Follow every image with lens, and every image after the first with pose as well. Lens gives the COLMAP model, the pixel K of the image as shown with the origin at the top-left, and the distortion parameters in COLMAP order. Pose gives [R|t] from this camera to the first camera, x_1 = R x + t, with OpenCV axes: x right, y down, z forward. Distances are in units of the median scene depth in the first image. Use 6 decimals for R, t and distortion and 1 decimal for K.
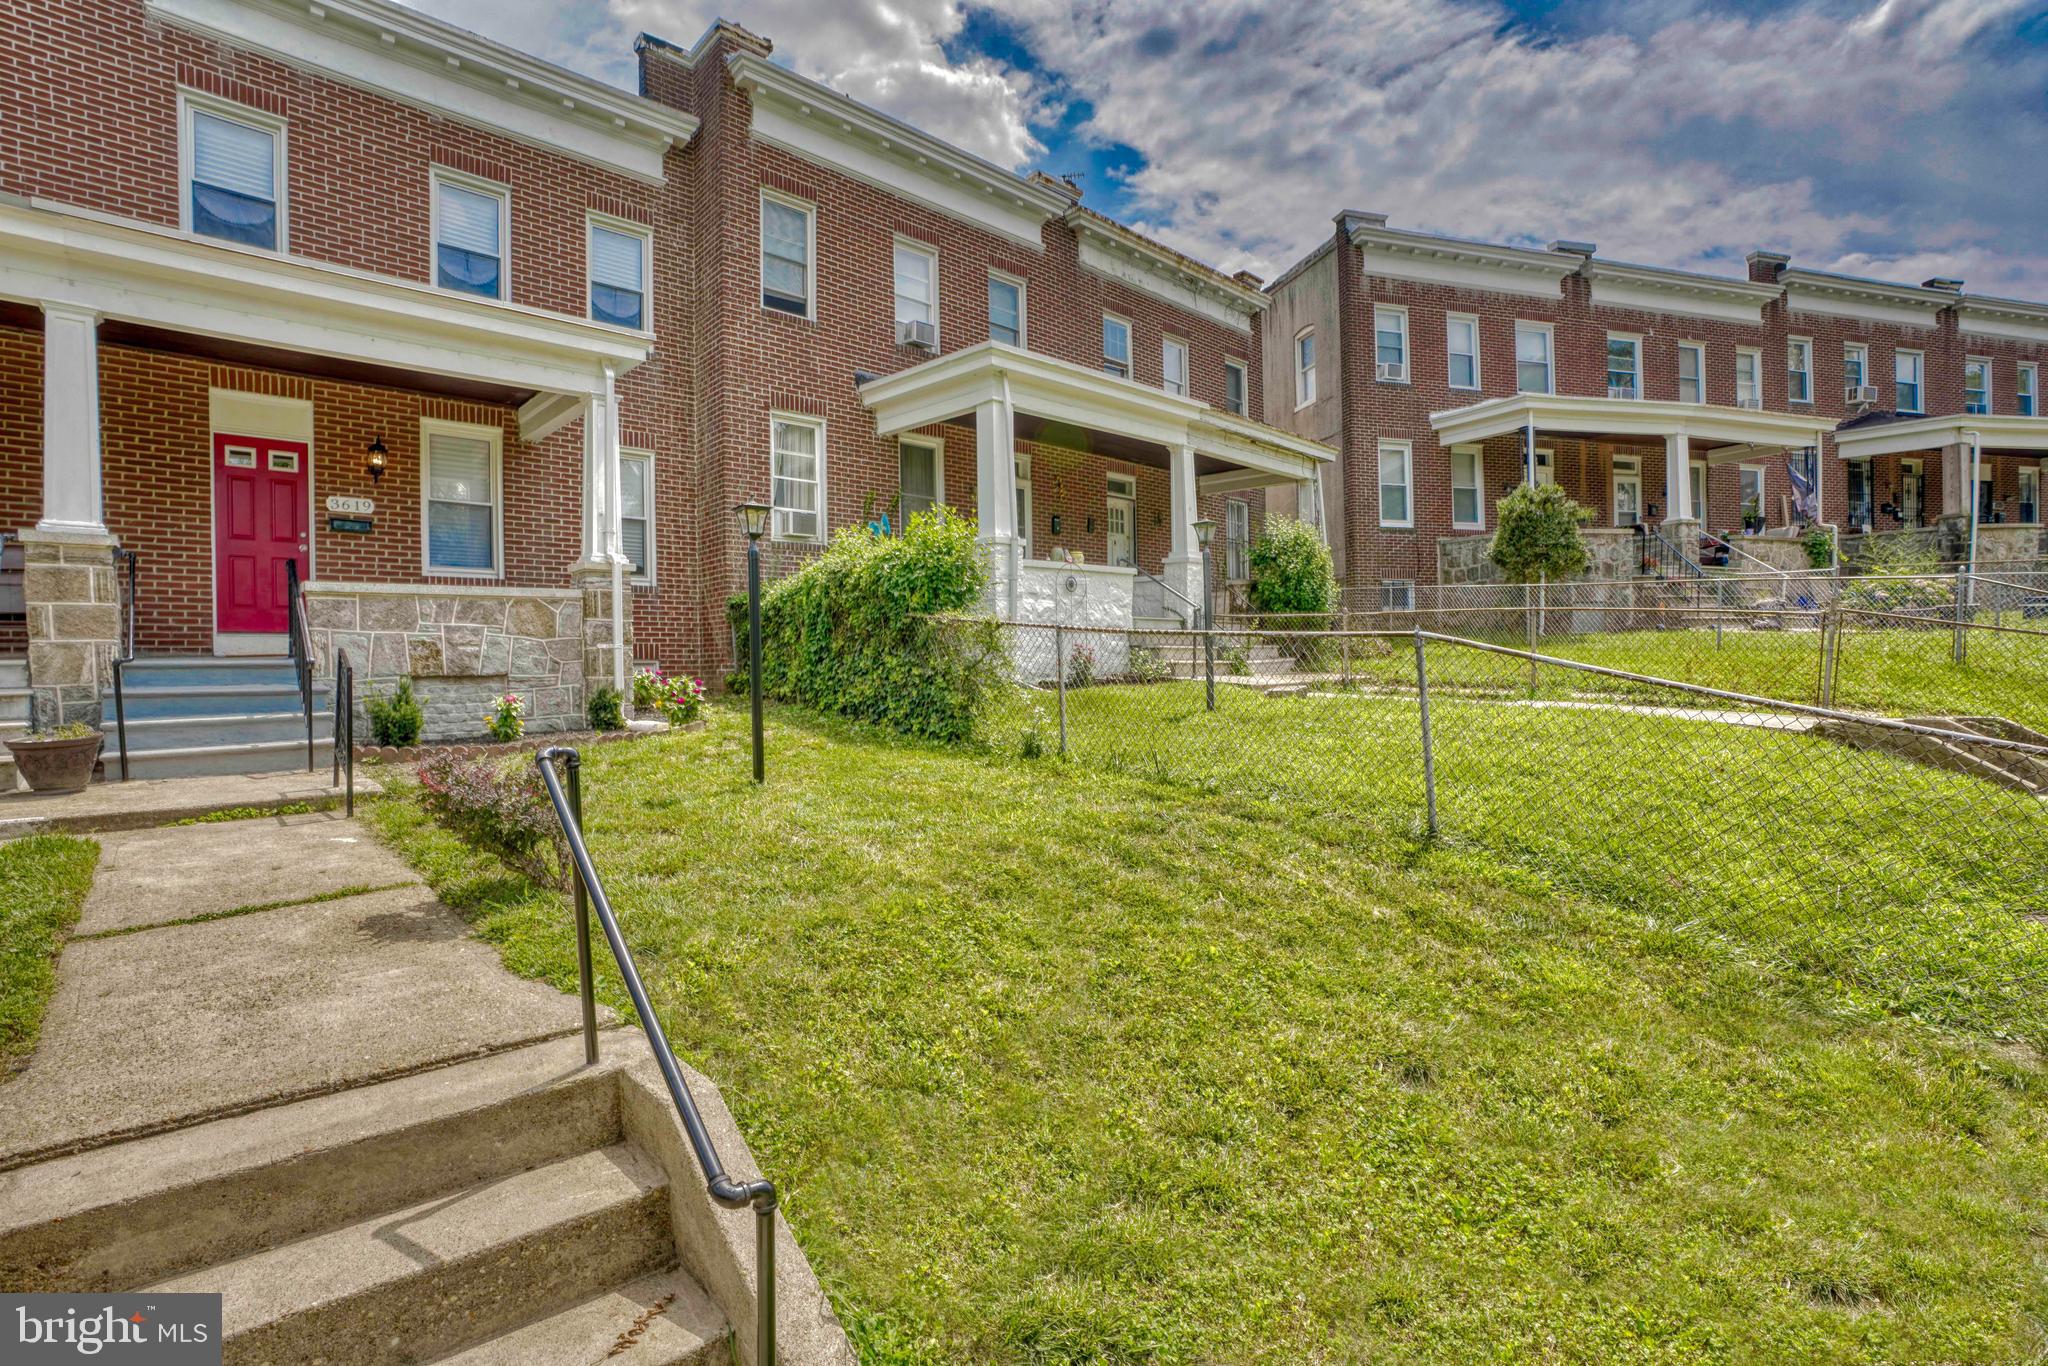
lens RADIAL K [[941.4, 0, 1020.9], [0, 941.4, 683.9], [0, 0, 1]] dist [-0.068930, 0.026062]
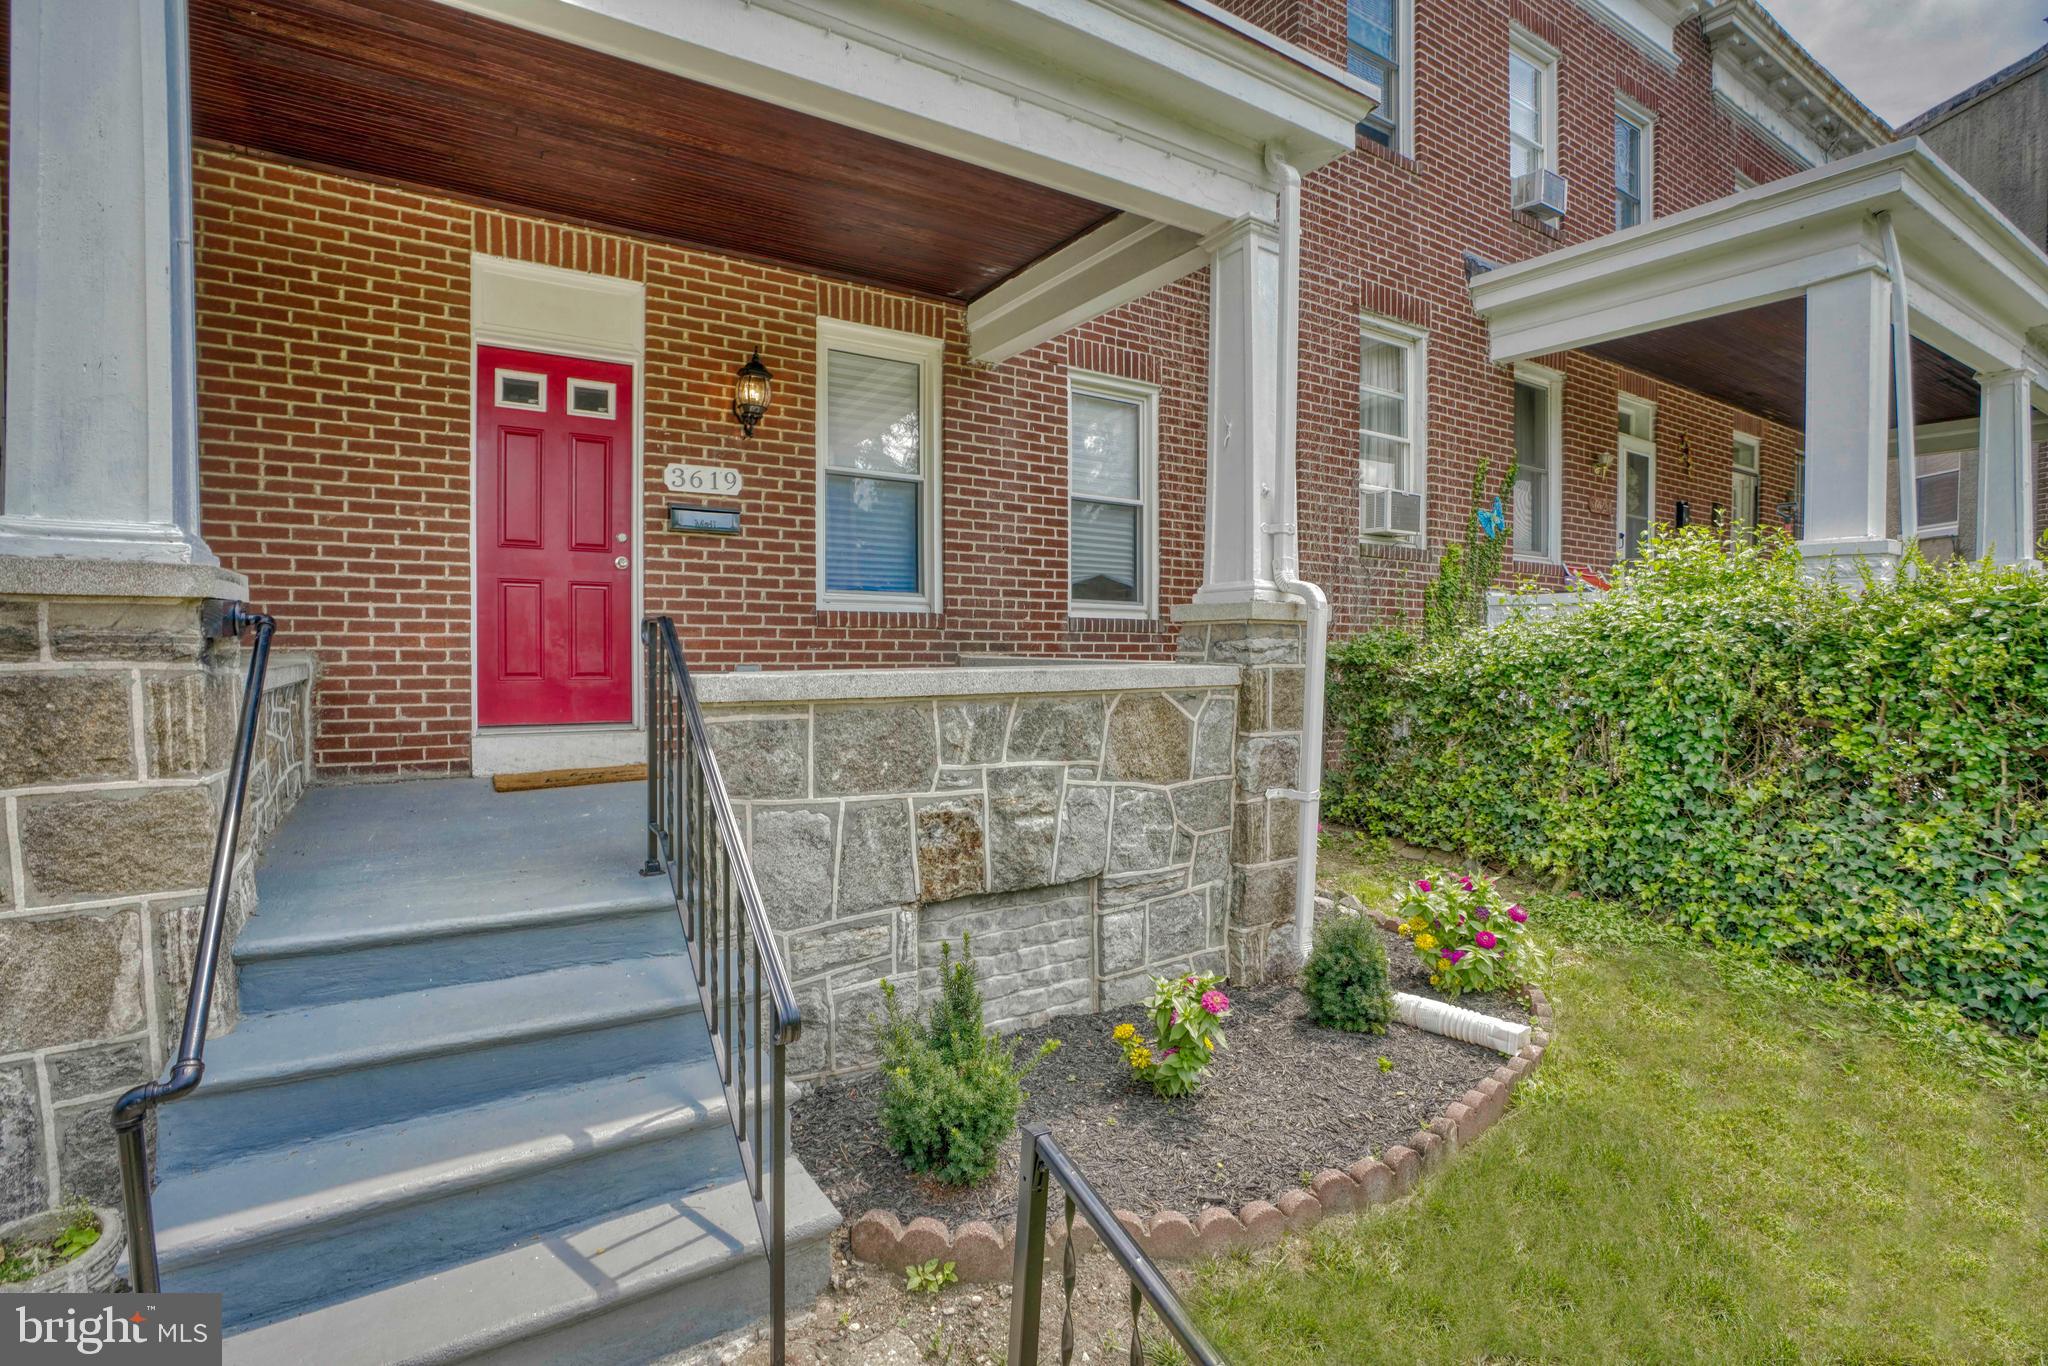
lens RADIAL K [[941.4, 0, 1011.1], [0, 941.4, 682.4], [0, 0, 1]] dist [-0.068930, 0.026062]
pose [[0.980607, 0.021671, -0.194781, -0.493025], [-0.019268, 0.999713, 0.014226, -0.098454], [0.195033, -0.010197, 0.980744, 0.549672]]
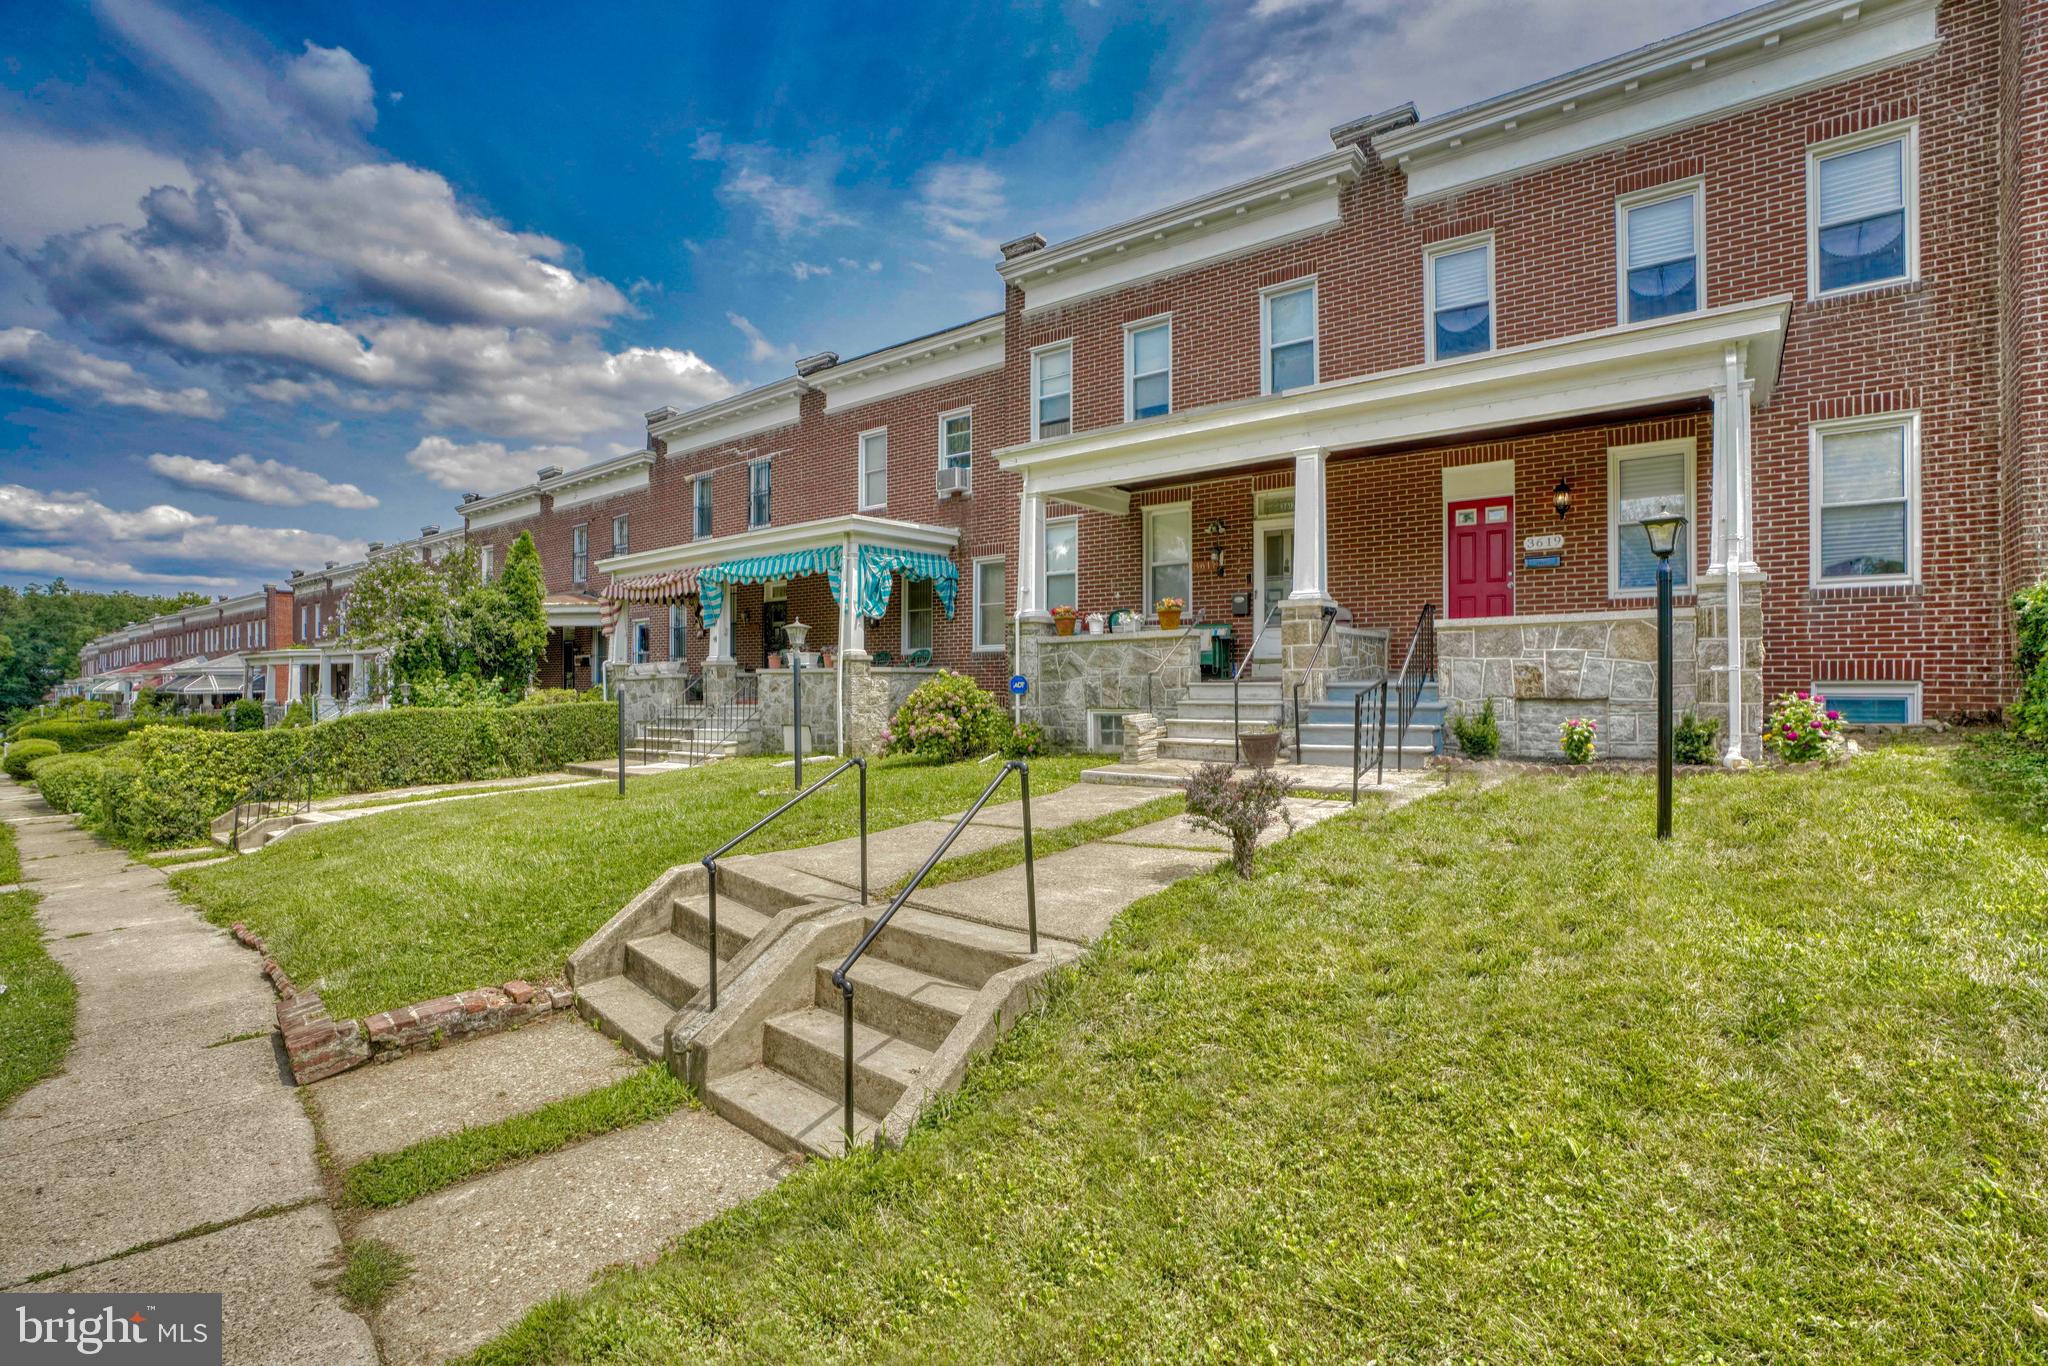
lens RADIAL K [[941.4, 0, 1006.7], [0, 941.4, 697.4], [0, 0, 1]] dist [-0.068930, 0.026062]
pose [[0.143143, 0.020075, -0.989498, 0.317869], [-0.021485, 0.999622, 0.017173, -0.013286], [0.989469, 0.018801, 0.143520, 0.205771]]
